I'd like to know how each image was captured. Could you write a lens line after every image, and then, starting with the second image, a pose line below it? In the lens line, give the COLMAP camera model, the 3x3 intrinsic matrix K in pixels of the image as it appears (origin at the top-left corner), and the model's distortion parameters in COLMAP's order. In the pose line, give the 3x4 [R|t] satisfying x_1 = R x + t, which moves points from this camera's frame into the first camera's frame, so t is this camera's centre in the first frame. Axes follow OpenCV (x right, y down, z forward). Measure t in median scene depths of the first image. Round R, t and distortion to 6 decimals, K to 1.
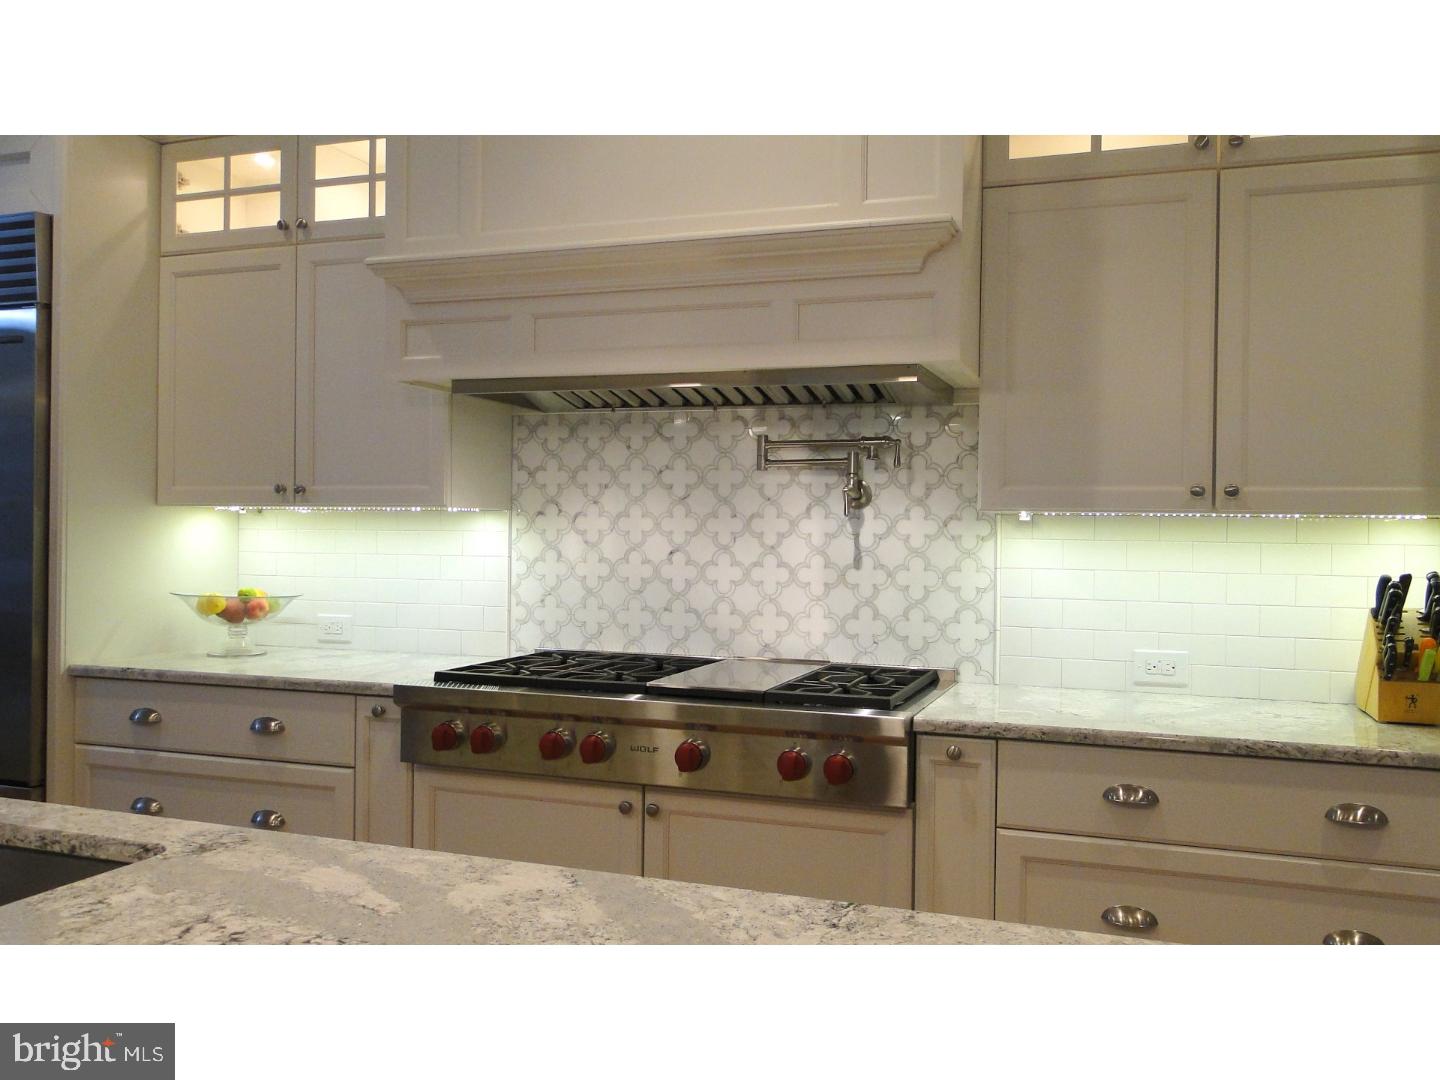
lens RADIAL K [[1186.3, 0, 720.9], [0, 1186.3, 527.5], [0, 0, 1]] dist [0.007831, -0.007942]
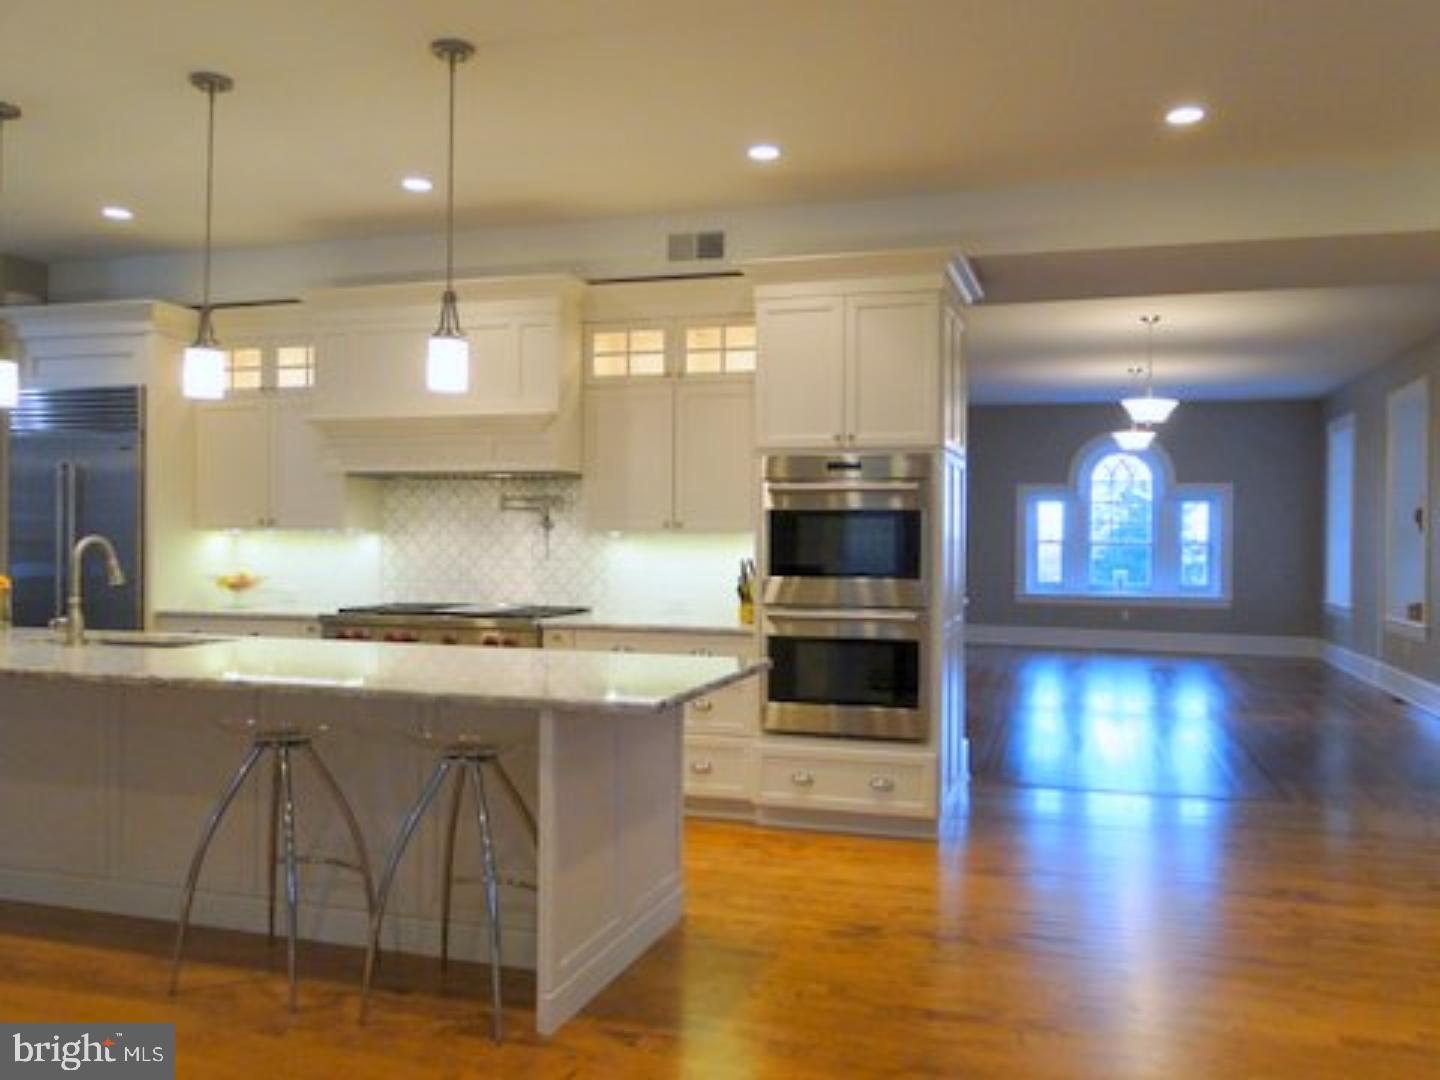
lens RADIAL K [[1186.3, 0, 720.2], [0, 1186.3, 552.2], [0, 0, 1]] dist [0.007831, -0.007942]
pose [[0.999167, -0.003663, 0.040648, 0.321169], [0.003232, 0.999938, 0.010663, 0.000741], [-0.040684, -0.010523, 0.999117, -1.037529]]
